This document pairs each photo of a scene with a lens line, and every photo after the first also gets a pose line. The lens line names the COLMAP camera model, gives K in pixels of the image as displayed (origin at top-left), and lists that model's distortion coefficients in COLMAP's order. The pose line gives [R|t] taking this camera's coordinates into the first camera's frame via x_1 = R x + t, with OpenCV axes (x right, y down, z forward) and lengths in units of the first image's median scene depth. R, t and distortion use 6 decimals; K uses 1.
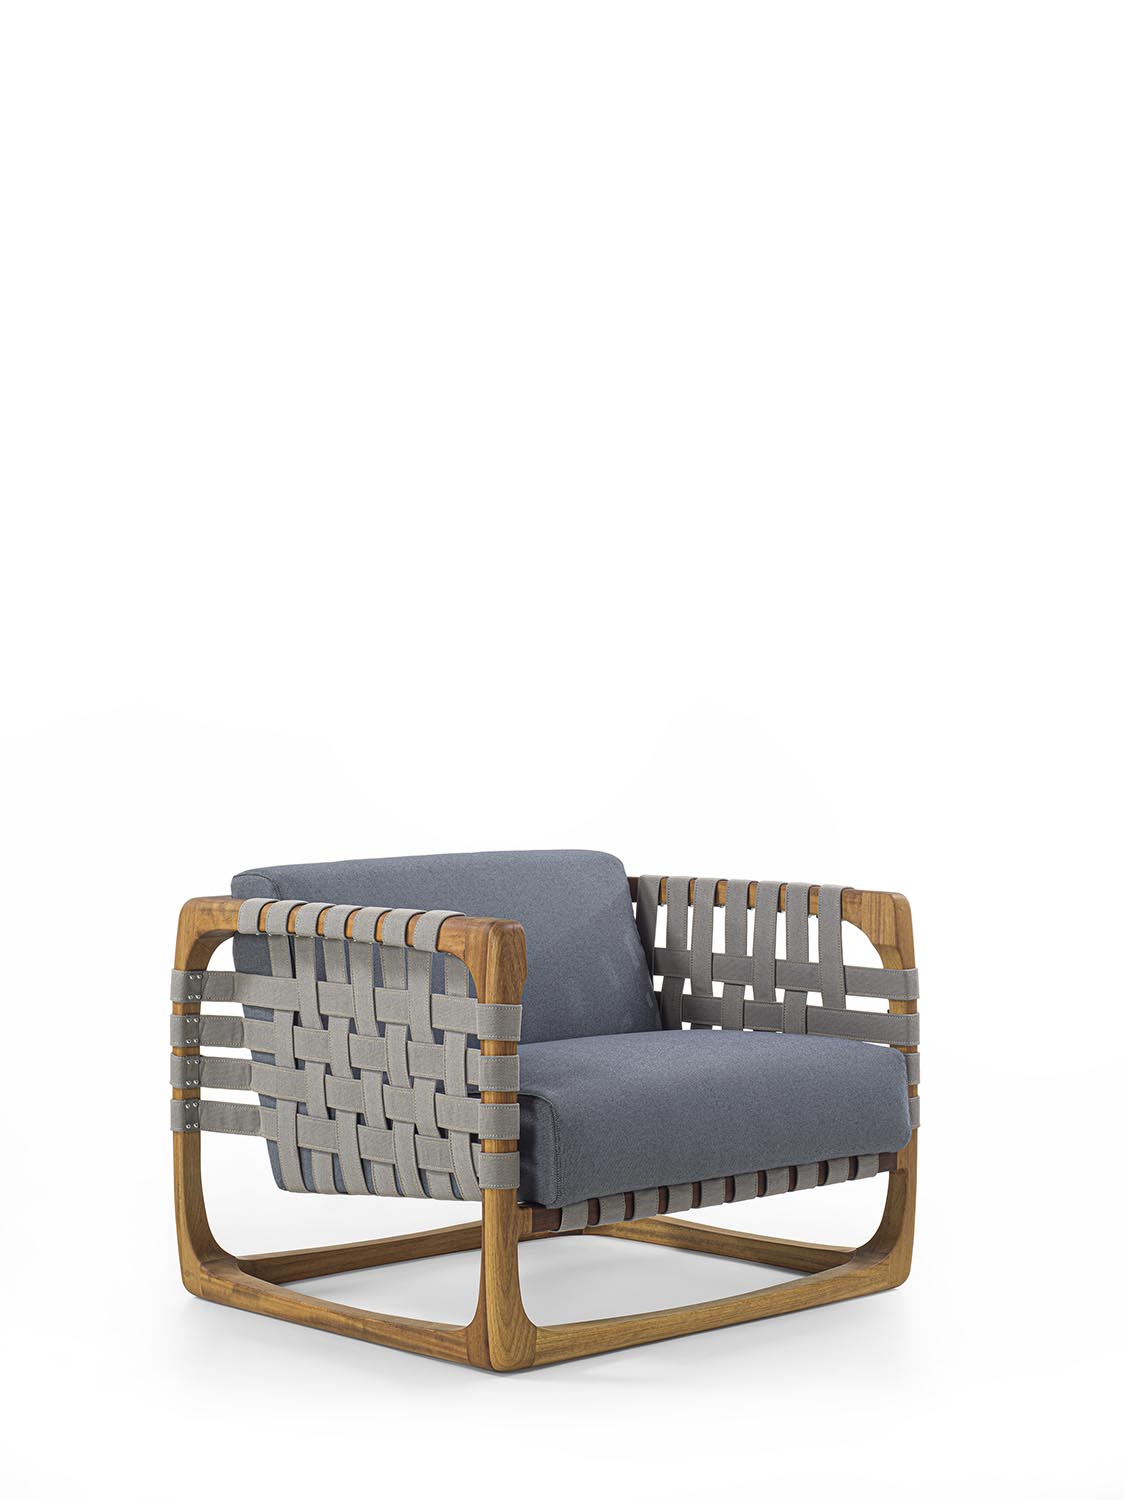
lens RADIAL K [[2813.4, 0, 564.7], [0, 2813.4, 744.6], [0, 0, 1]] dist [-0.094144, 0.000000]
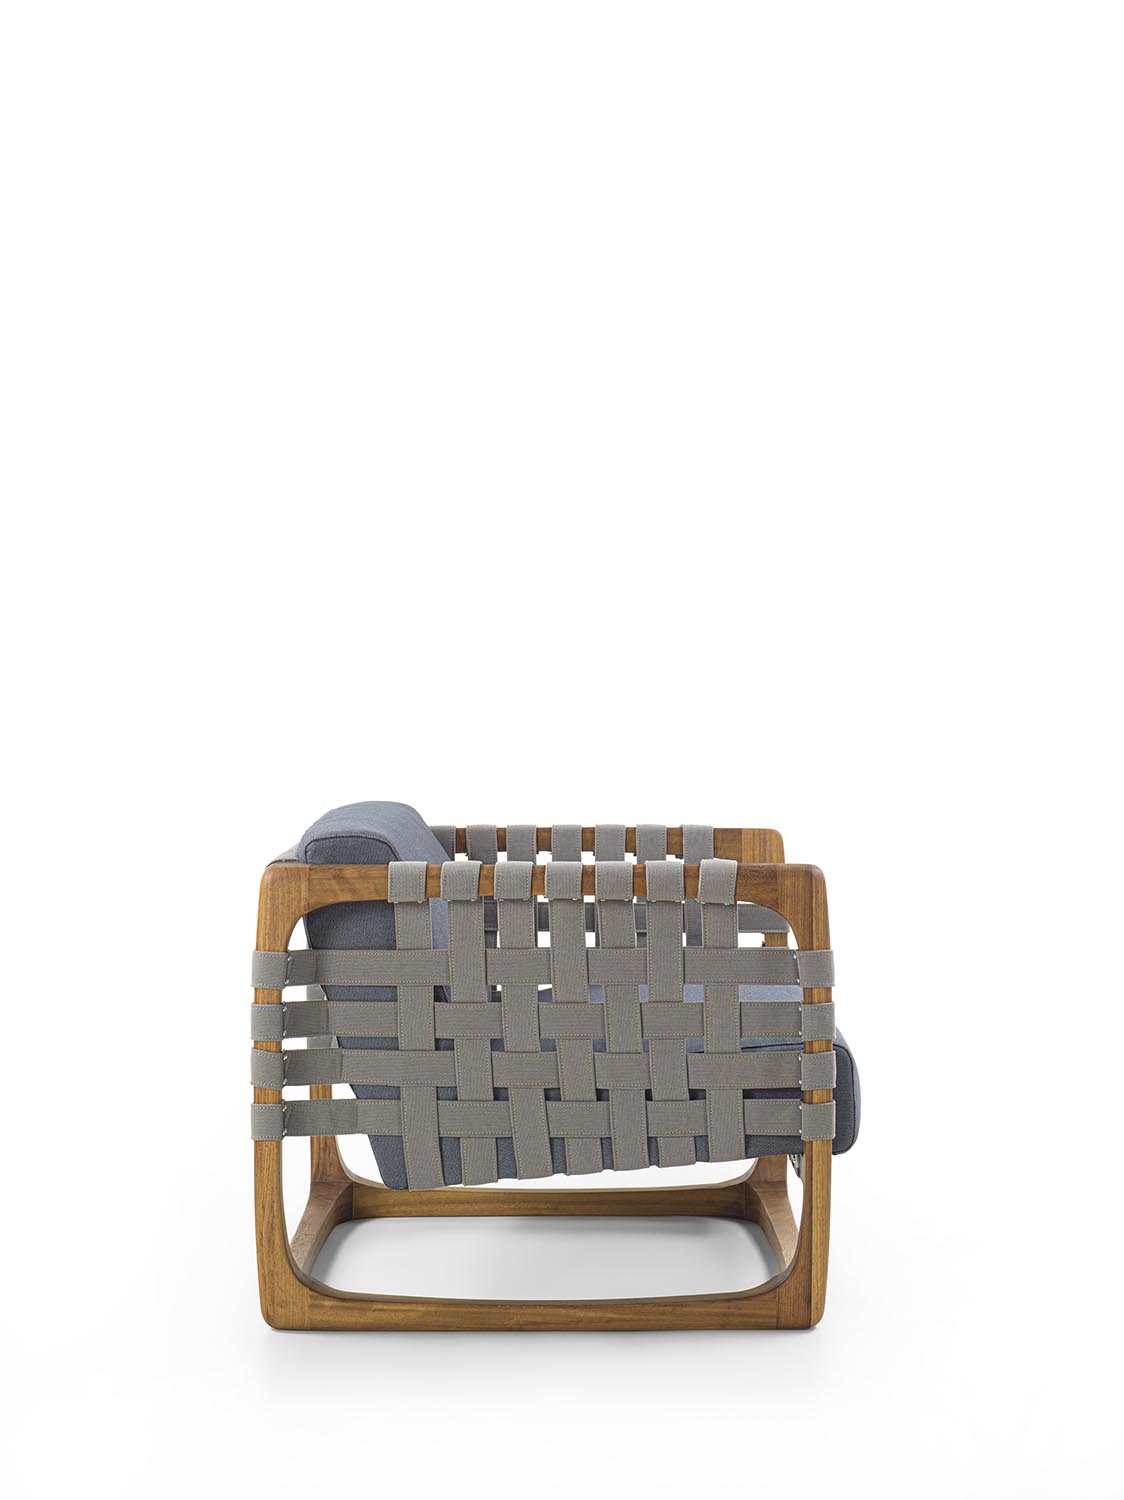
lens RADIAL K [[2981.8, 0, 560.3], [0, 2981.8, 745.7], [0, 0, 1]] dist [-0.086837, 0.000000]
pose [[0.684689, -0.018282, 0.728606, -0.735604], [0.006258, 0.999796, 0.019206, 0.000663], [-0.728808, -0.008590, 0.684664, 0.314646]]
